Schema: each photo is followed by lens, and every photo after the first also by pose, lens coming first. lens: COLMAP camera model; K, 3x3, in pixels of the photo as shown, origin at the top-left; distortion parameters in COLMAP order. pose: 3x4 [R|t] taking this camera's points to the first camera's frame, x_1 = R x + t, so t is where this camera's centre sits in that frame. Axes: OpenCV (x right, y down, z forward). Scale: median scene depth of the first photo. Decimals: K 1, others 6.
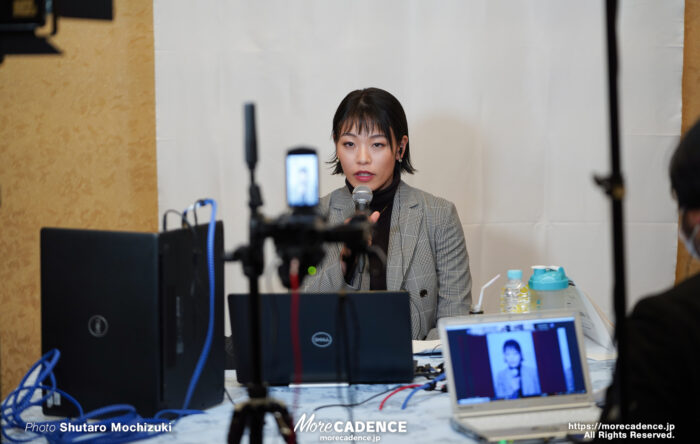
lens RADIAL K [[2489.3, 0, 349.7], [0, 2489.3, 120.1], [0, 0, 1]] dist [4.500123, -0.110908]
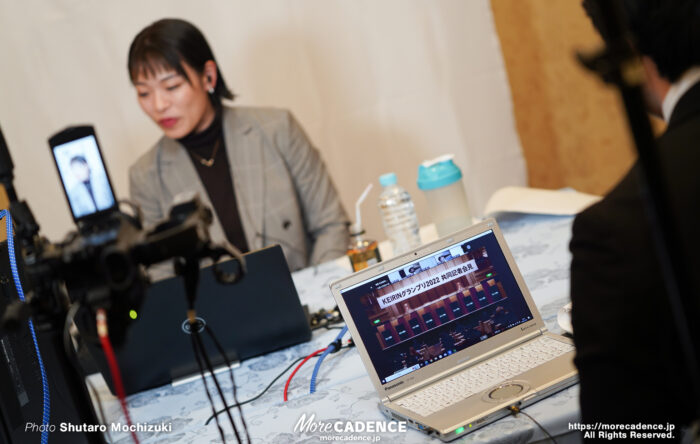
lens RADIAL K [[2345.2, 0, 350.0], [0, 2345.2, 222.0], [0, 0, 1]] dist [1.429860, 0.009540]
pose [[0.944039, -0.325906, 0.050756, 0.007572], [0.320338, 0.942597, 0.094305, -0.001678], [-0.078577, -0.072769, 0.994249, 0.194715]]
